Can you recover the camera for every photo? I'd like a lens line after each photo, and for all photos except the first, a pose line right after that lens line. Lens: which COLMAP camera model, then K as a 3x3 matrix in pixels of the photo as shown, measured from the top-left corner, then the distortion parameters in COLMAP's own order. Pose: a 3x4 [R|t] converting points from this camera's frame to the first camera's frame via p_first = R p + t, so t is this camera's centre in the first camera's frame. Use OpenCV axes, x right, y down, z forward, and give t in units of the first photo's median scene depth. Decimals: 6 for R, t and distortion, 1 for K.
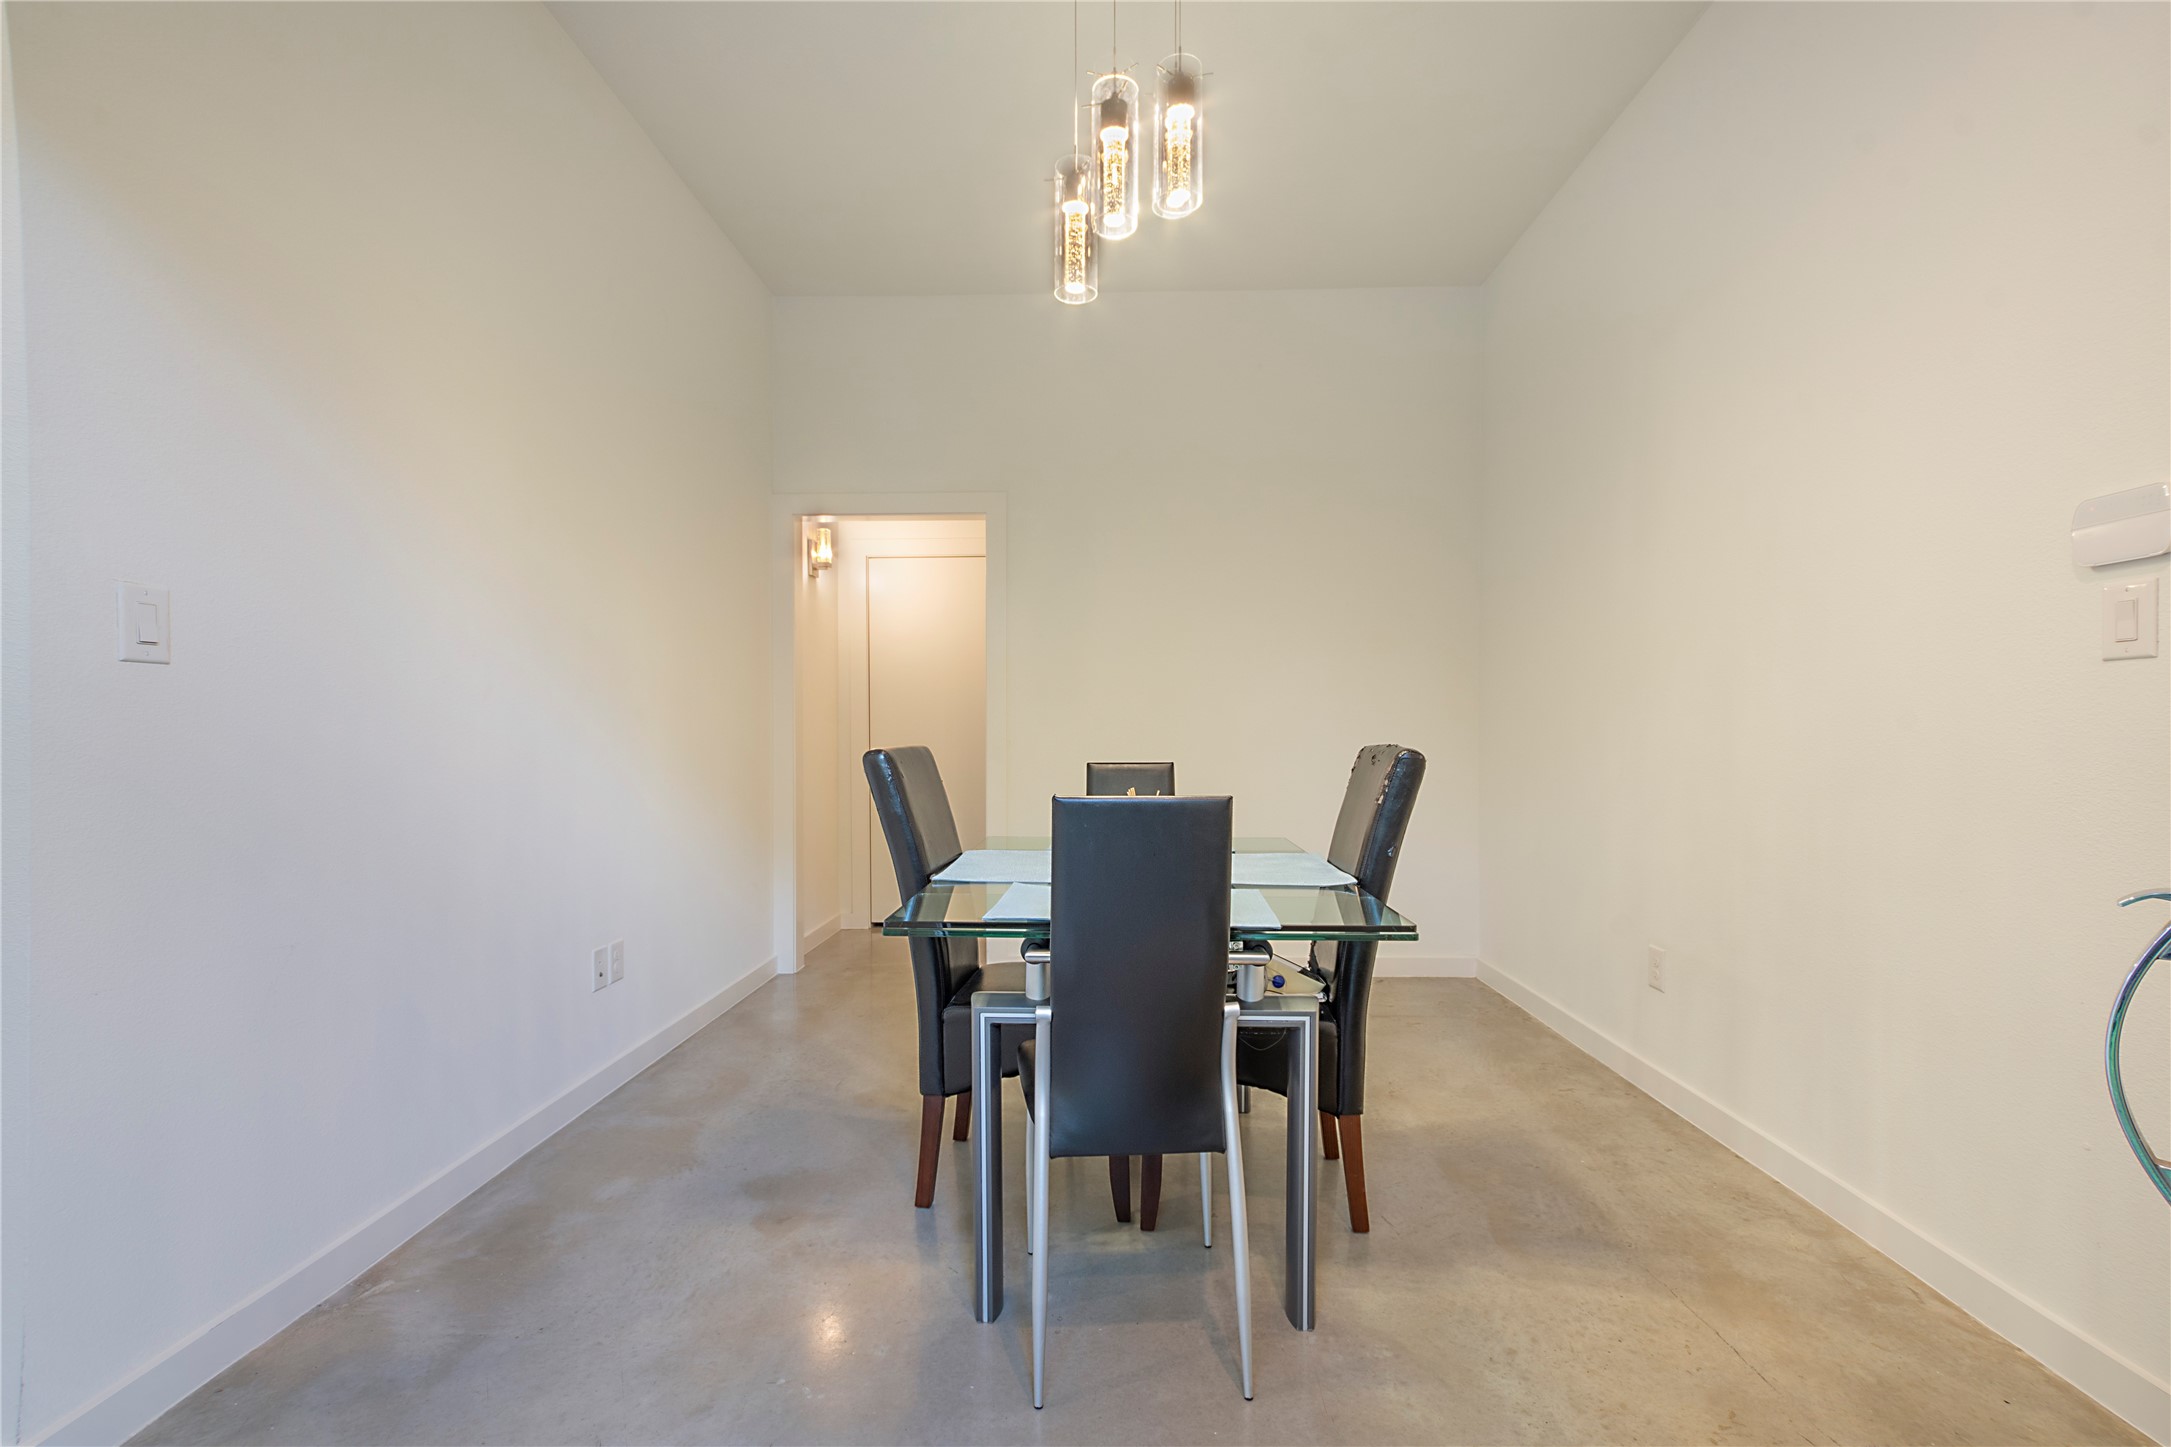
lens RADIAL K [[978.1, 0, 1082.3], [0, 978.1, 744.9], [0, 0, 1]] dist [-0.002072, -0.000579]
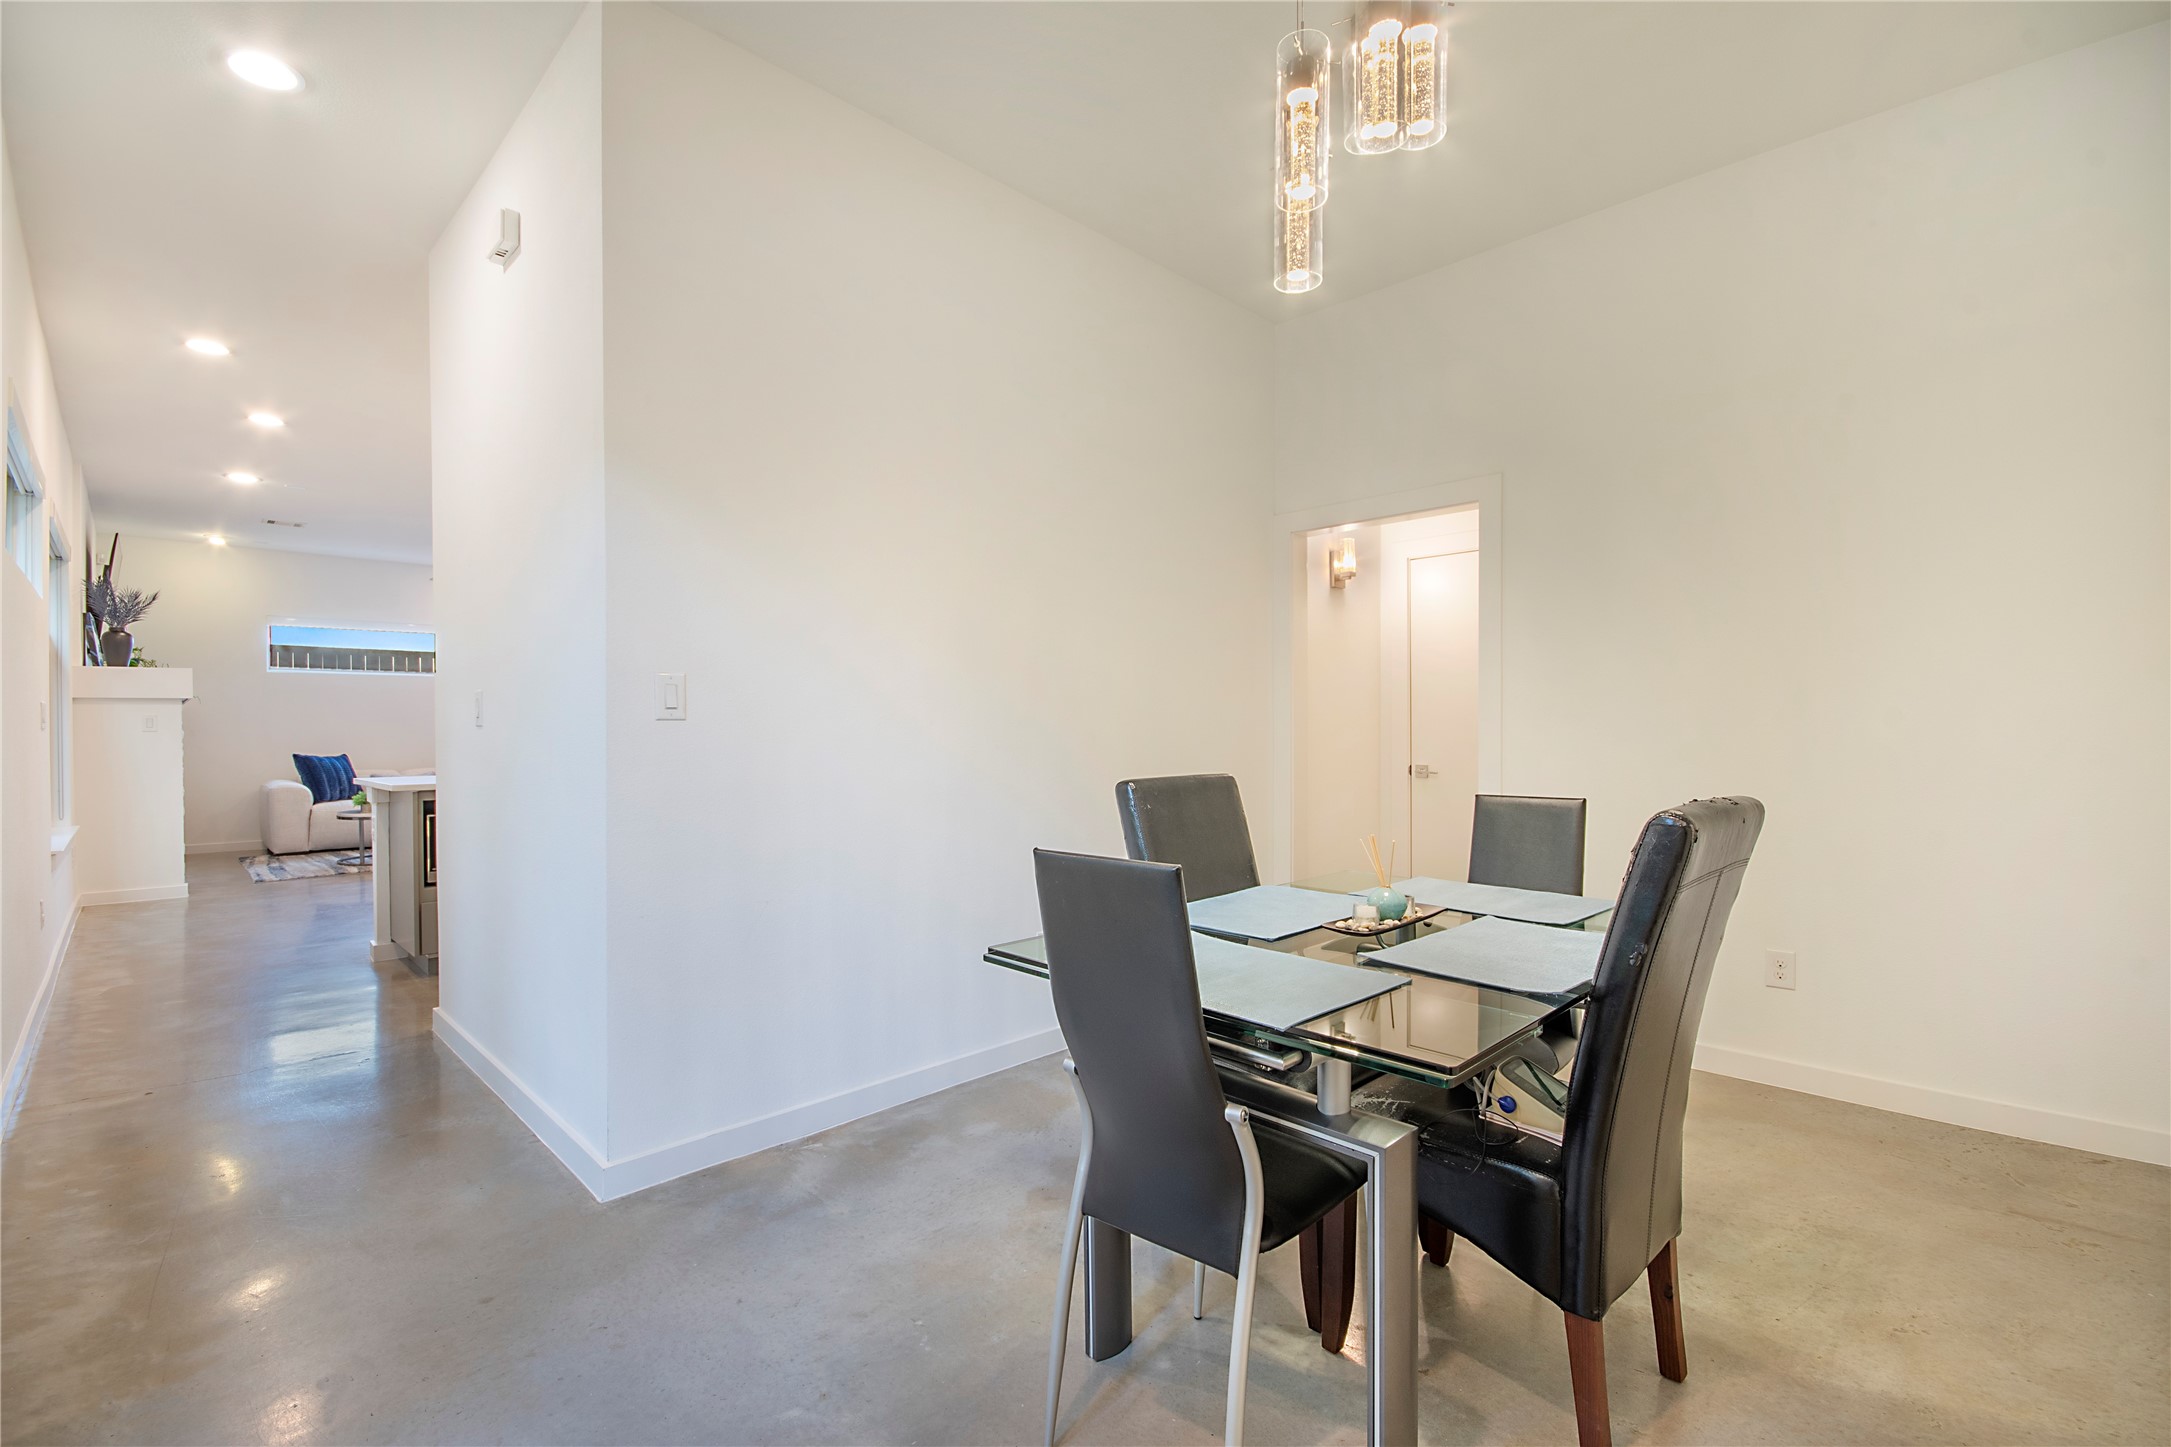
lens RADIAL K [[978.1, 0, 1086.0], [0, 978.1, 732.5], [0, 0, 1]] dist [-0.002072, -0.000579]
pose [[0.707868, 0.001575, -0.706343, 0.495065], [-0.003229, 0.999994, -0.001007, -0.044470], [0.706337, 0.002993, 0.707870, 0.225690]]
